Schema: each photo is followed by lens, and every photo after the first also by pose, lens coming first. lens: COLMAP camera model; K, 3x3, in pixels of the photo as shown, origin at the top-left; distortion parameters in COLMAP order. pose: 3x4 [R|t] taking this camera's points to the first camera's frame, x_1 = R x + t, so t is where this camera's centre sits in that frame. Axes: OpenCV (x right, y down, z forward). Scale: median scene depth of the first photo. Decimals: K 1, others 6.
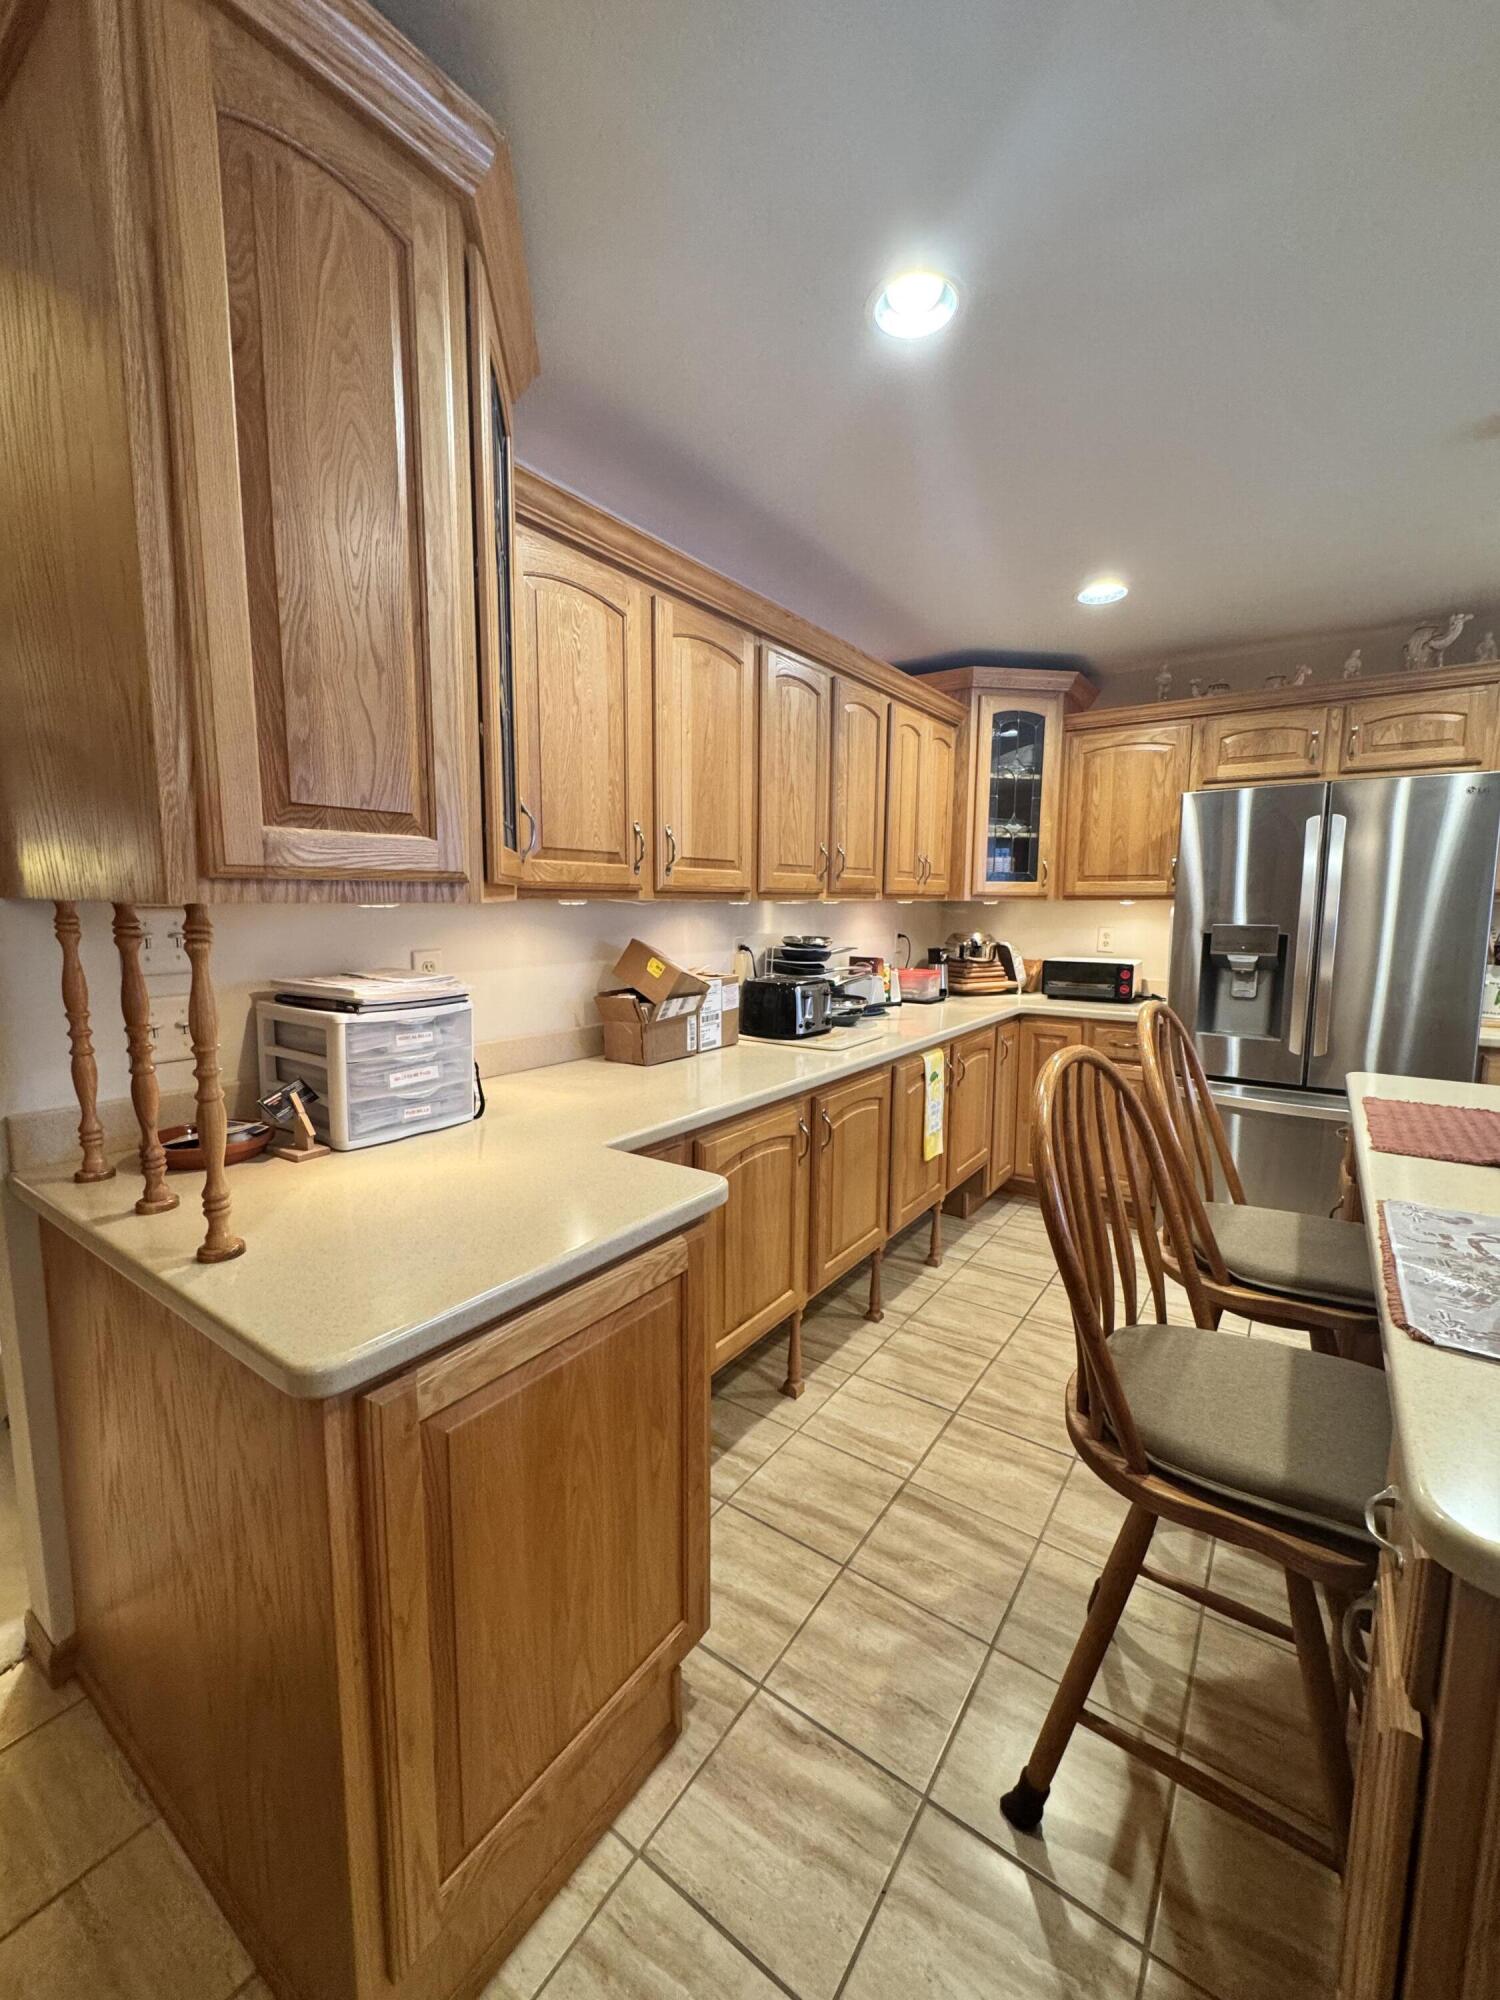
lens RADIAL K [[801.6, 0, 751.0], [0, 801.6, 997.5], [0, 0, 1]] dist [-0.002393, -0.000108]
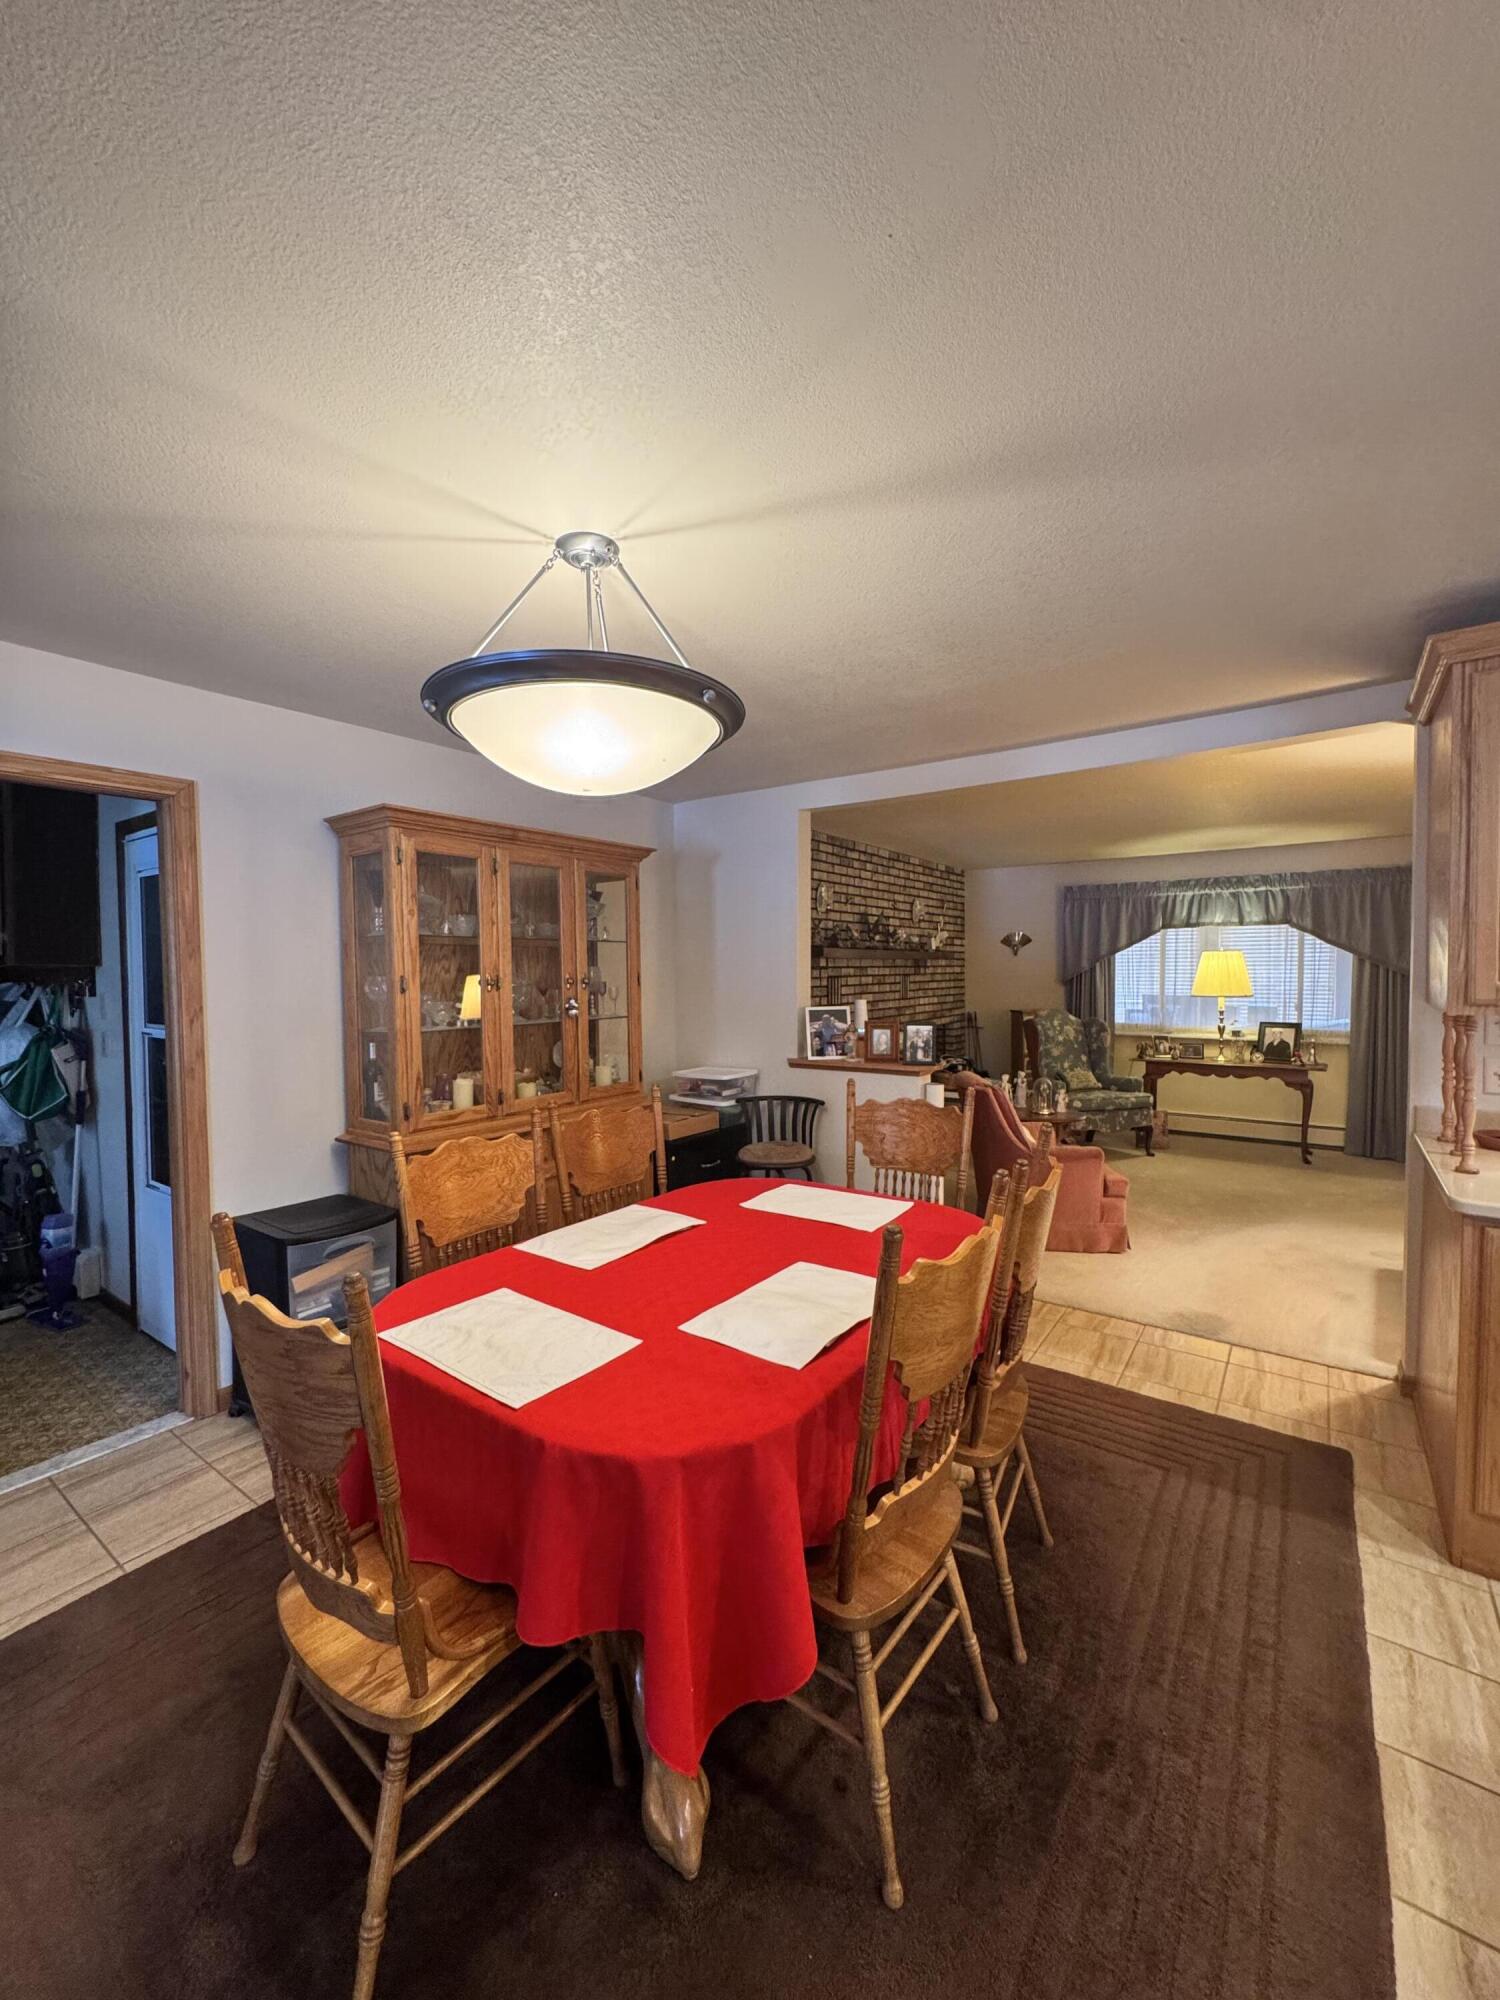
lens RADIAL K [[801.6, 0, 752.7], [0, 801.6, 1000.1], [0, 0, 1]] dist [-0.002393, -0.000108]
pose [[-0.003733, 0.034412, -0.999401, 0.656832], [-0.108255, 0.993520, 0.034614, -0.005968], [0.994116, 0.108319, 0.000016, -0.430871]]
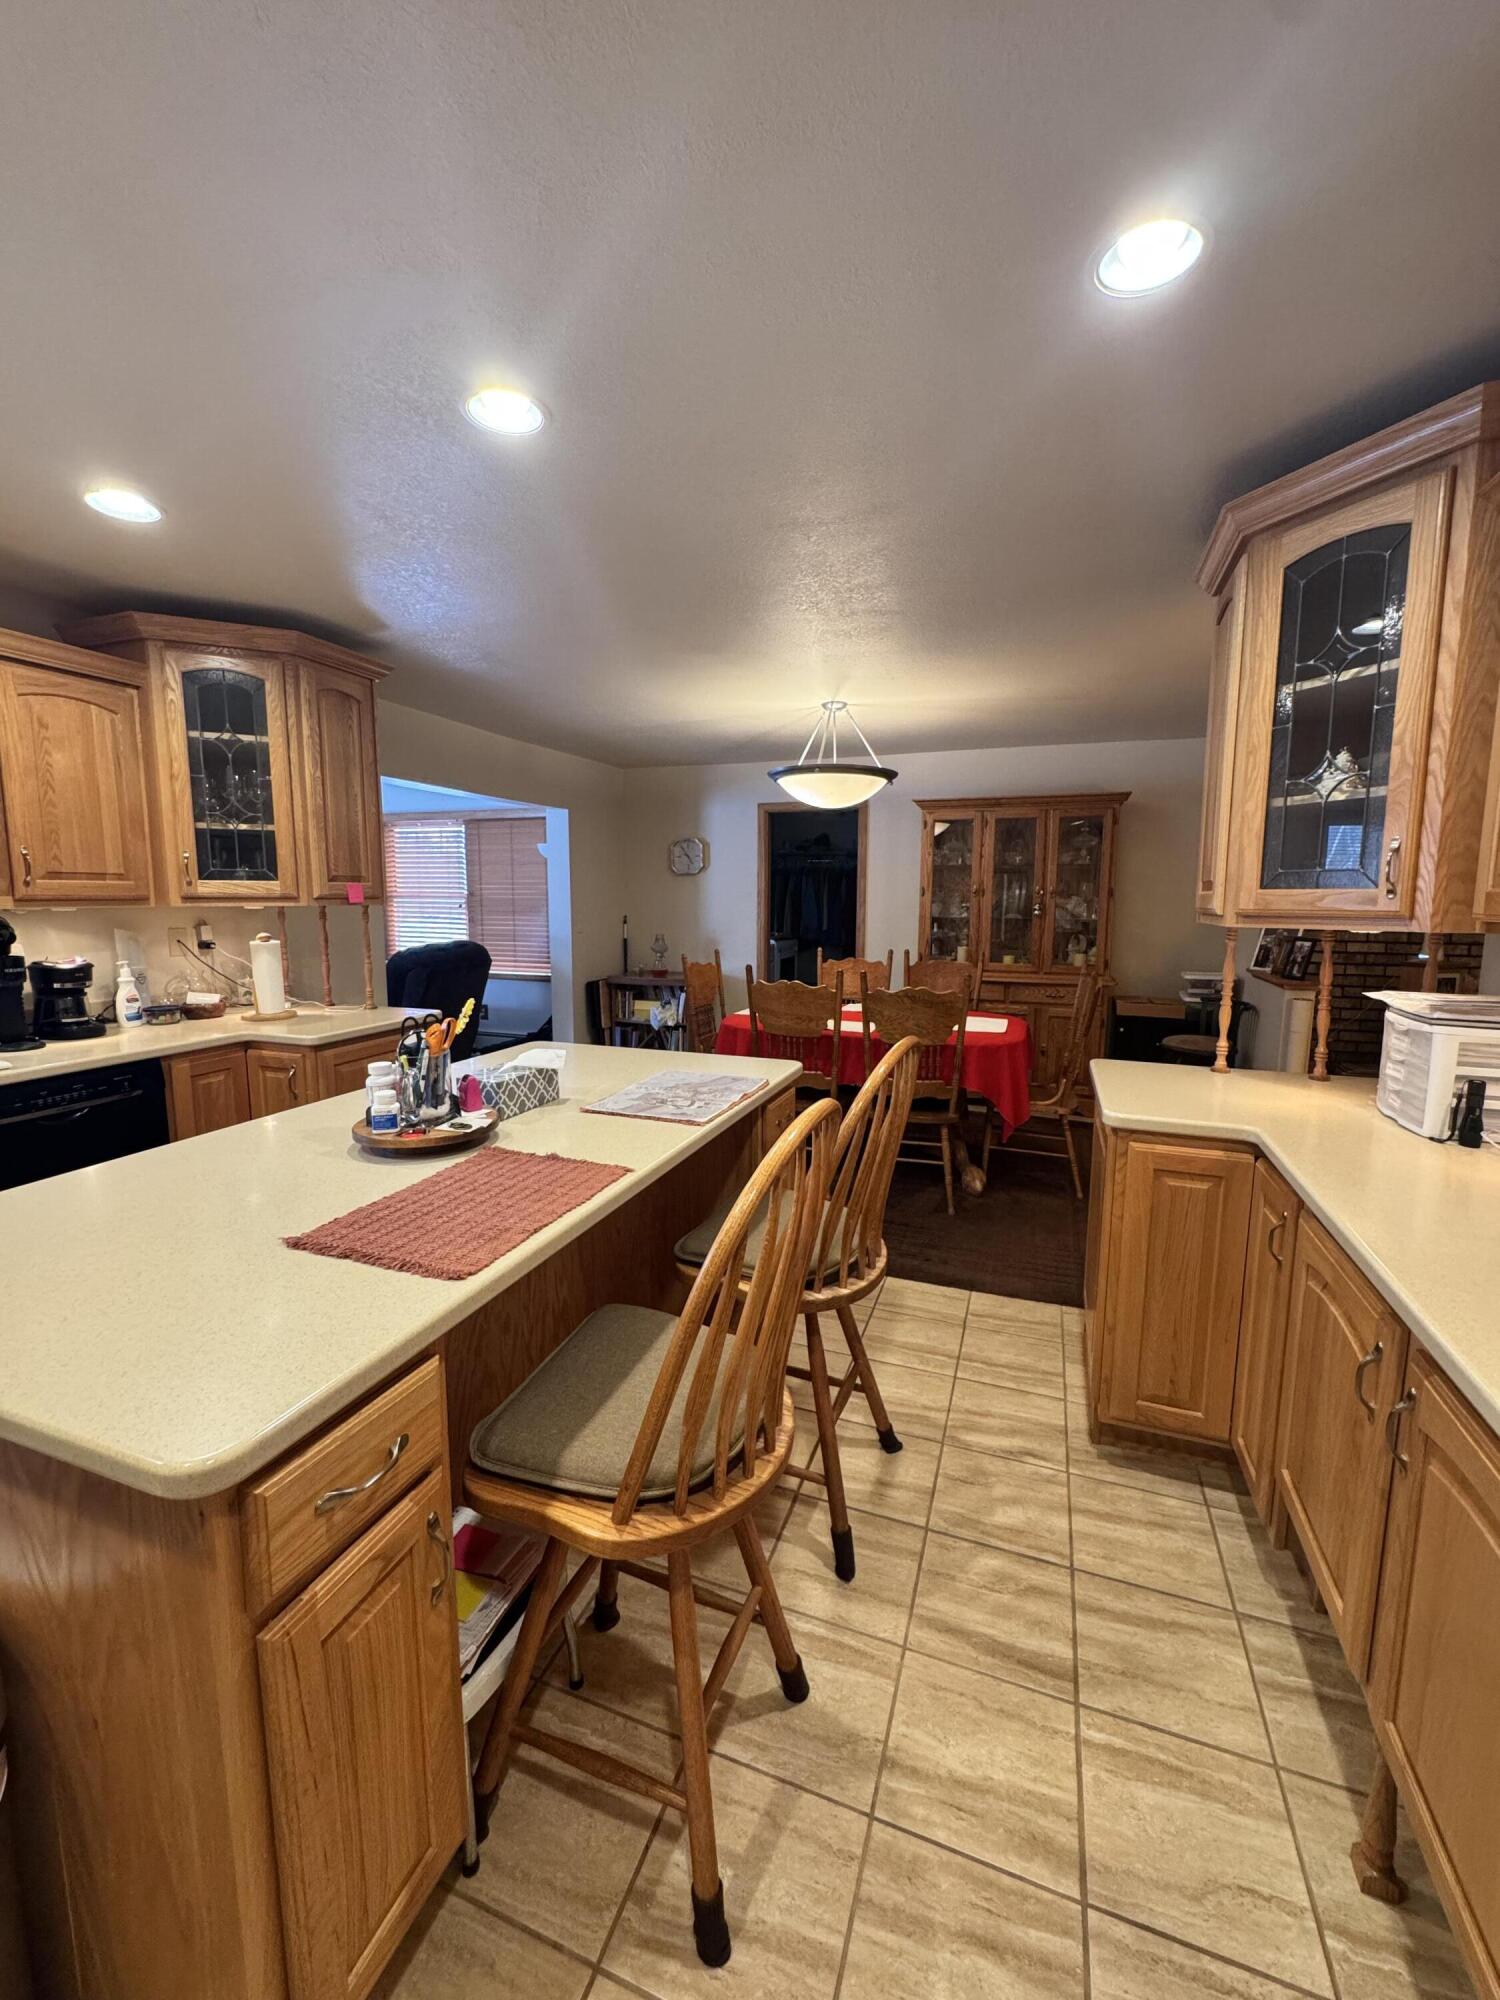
lens RADIAL K [[801.6, 0, 750.5], [0, 801.6, 997.7], [0, 0, 1]] dist [-0.002393, -0.000108]
pose [[-0.965427, 0.024952, -0.259478, 0.553138], [-0.039391, 0.970014, 0.239837, -0.173548], [0.257682, 0.241766, -0.935494, 1.208515]]
